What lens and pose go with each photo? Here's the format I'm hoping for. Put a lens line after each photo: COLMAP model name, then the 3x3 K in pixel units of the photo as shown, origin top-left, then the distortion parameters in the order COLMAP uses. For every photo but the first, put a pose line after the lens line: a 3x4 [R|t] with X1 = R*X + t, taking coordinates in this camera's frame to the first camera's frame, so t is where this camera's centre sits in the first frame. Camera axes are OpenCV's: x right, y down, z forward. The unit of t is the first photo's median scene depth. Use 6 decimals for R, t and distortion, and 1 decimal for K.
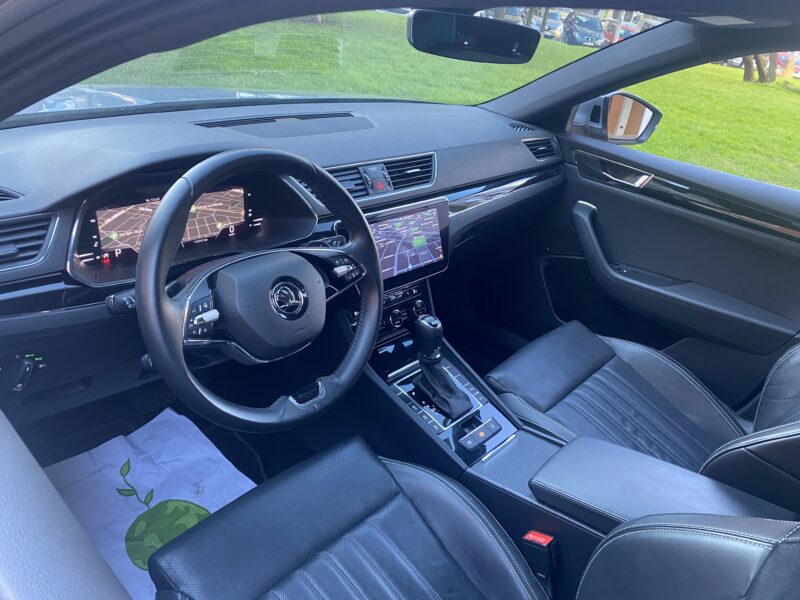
lens RADIAL K [[632.1, 0, 401.2], [0, 632.1, 295.2], [0, 0, 1]] dist [0.010977, 0.001125]
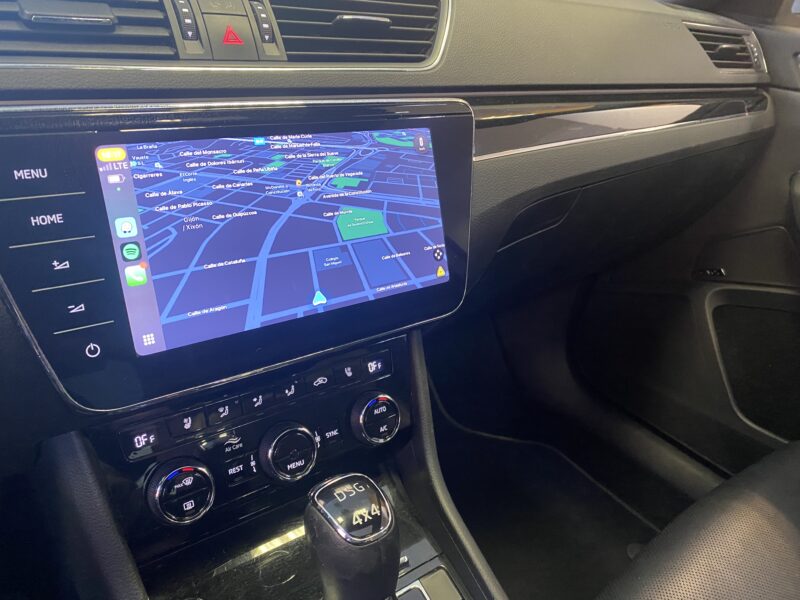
lens RADIAL K [[632.1, 0, 396.3], [0, 632.1, 294.4], [0, 0, 1]] dist [0.010977, 0.001125]
pose [[0.982396, 0.041703, -0.182095, 0.106569], [-0.049332, 0.998076, -0.037569, -0.037923], [0.180178, 0.045891, 0.982563, 0.695633]]
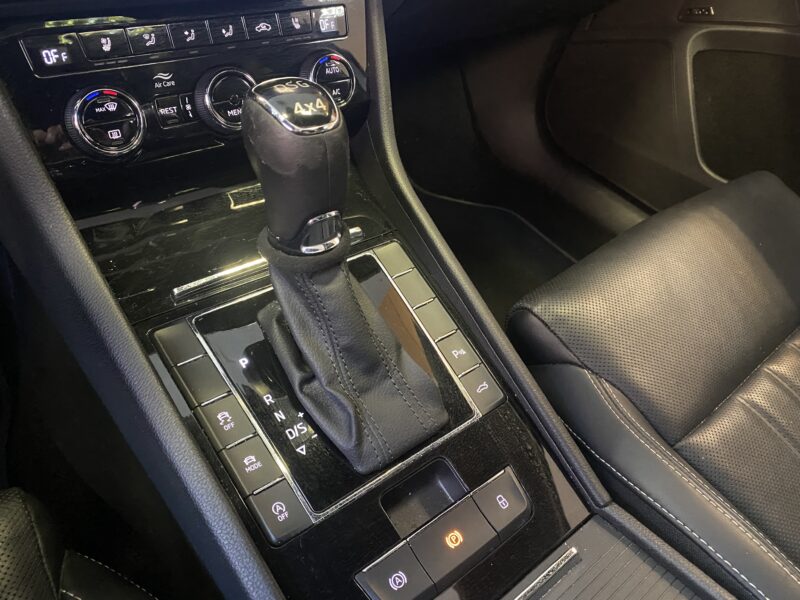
lens RADIAL K [[632.1, 0, 398.7], [0, 632.1, 299.0], [0, 0, 1]] dist [0.010977, 0.001125]
pose [[0.989158, 0.107879, -0.099639, 0.113270], [-0.080268, 0.965346, 0.248323, 0.047652], [0.122975, -0.237633, 0.963539, 0.716316]]
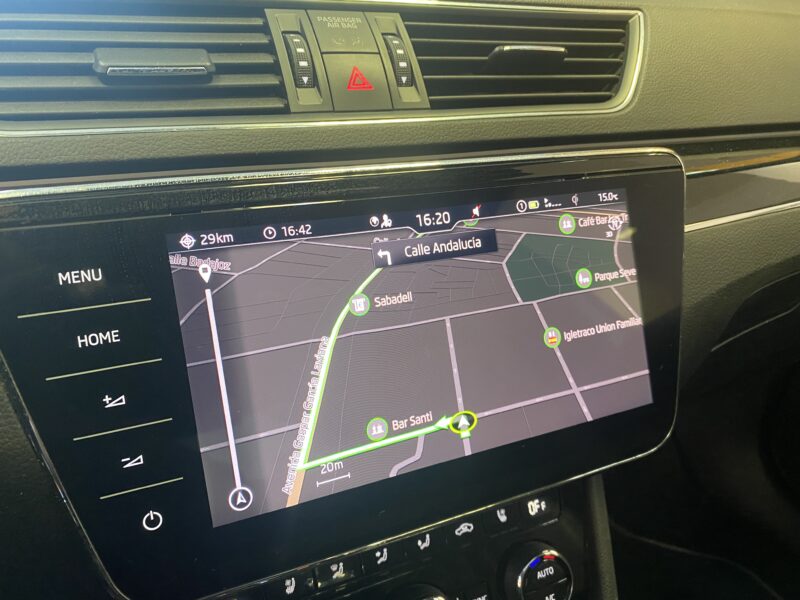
lens RADIAL K [[632.1, 0, 391.0], [0, 632.1, 314.9], [0, 0, 1]] dist [0.010977, 0.001125]
pose [[0.918456, 0.043648, -0.393108, 0.073545], [-0.079120, 0.994079, -0.074481, -0.068007], [0.387530, 0.099510, 0.916471, 0.776640]]
